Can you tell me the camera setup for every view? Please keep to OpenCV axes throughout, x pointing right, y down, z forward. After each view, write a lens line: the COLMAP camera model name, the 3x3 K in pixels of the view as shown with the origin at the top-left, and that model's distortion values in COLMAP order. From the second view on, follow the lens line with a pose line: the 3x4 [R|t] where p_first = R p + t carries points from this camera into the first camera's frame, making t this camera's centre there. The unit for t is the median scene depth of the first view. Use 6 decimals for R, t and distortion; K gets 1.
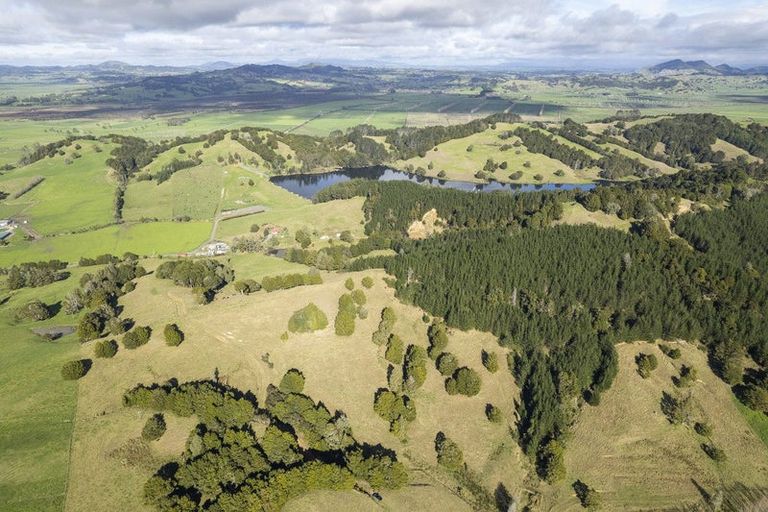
lens RADIAL K [[493.1, 0, 384.2], [0, 493.1, 250.3], [0, 0, 1]] dist [-0.080393, 0.071628]
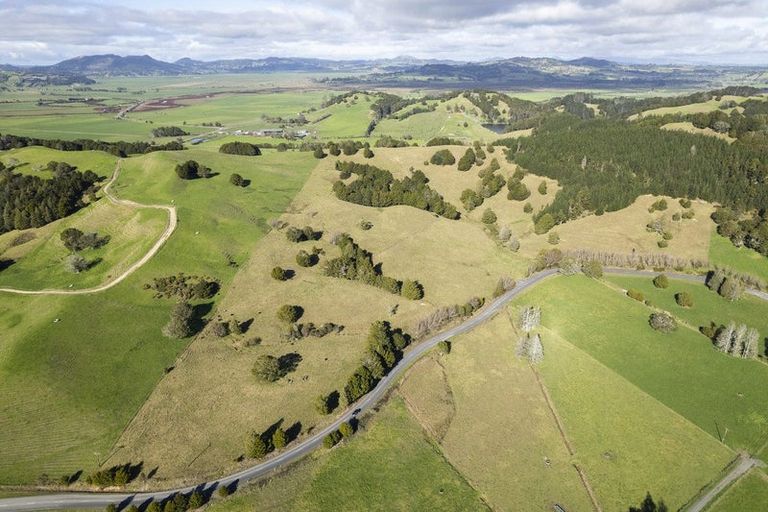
lens RADIAL K [[493.1, 0, 384.2], [0, 493.1, 250.3], [0, 0, 1]] dist [-0.080393, 0.071628]
pose [[0.865830, 0.178162, -0.467543, 0.176031], [-0.176723, 0.983121, 0.047360, 0.142286], [0.468089, 0.041620, 0.882701, -0.187175]]
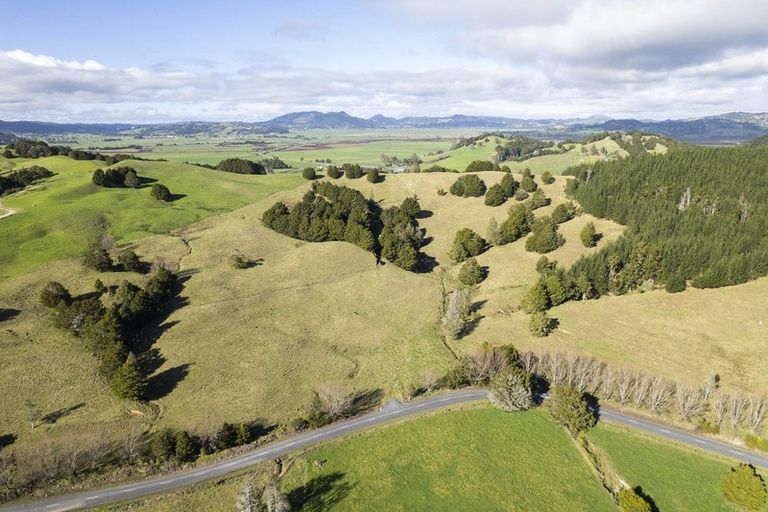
lens RADIAL K [[493.1, 0, 384.2], [0, 493.1, 250.3], [0, 0, 1]] dist [-0.080393, 0.071628]
pose [[0.622224, 0.195361, -0.758071, 0.216774], [-0.277738, 0.960458, 0.019550, 0.110855], [0.731914, 0.198381, 0.651879, 0.054106]]
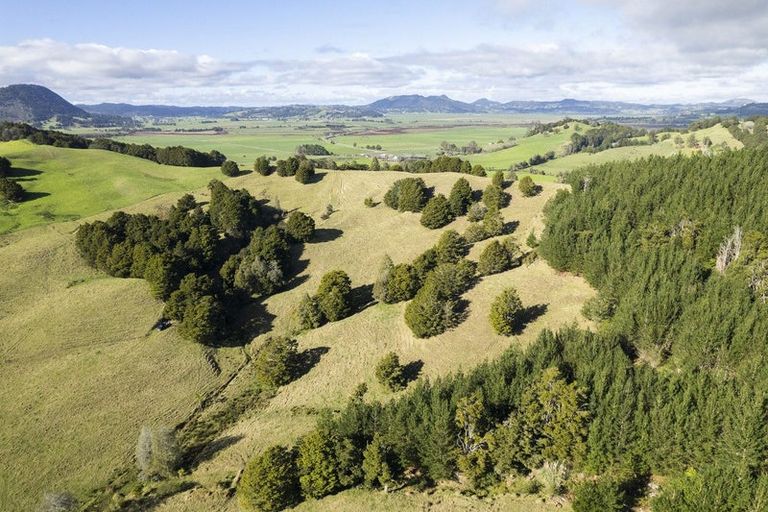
lens RADIAL K [[493.1, 0, 384.2], [0, 493.1, 250.3], [0, 0, 1]] dist [-0.080393, 0.071628]
pose [[0.442443, 0.250264, -0.861169, 0.179825], [-0.318969, 0.941395, 0.109702, 0.052314], [0.838154, 0.226150, 0.496340, 0.217758]]
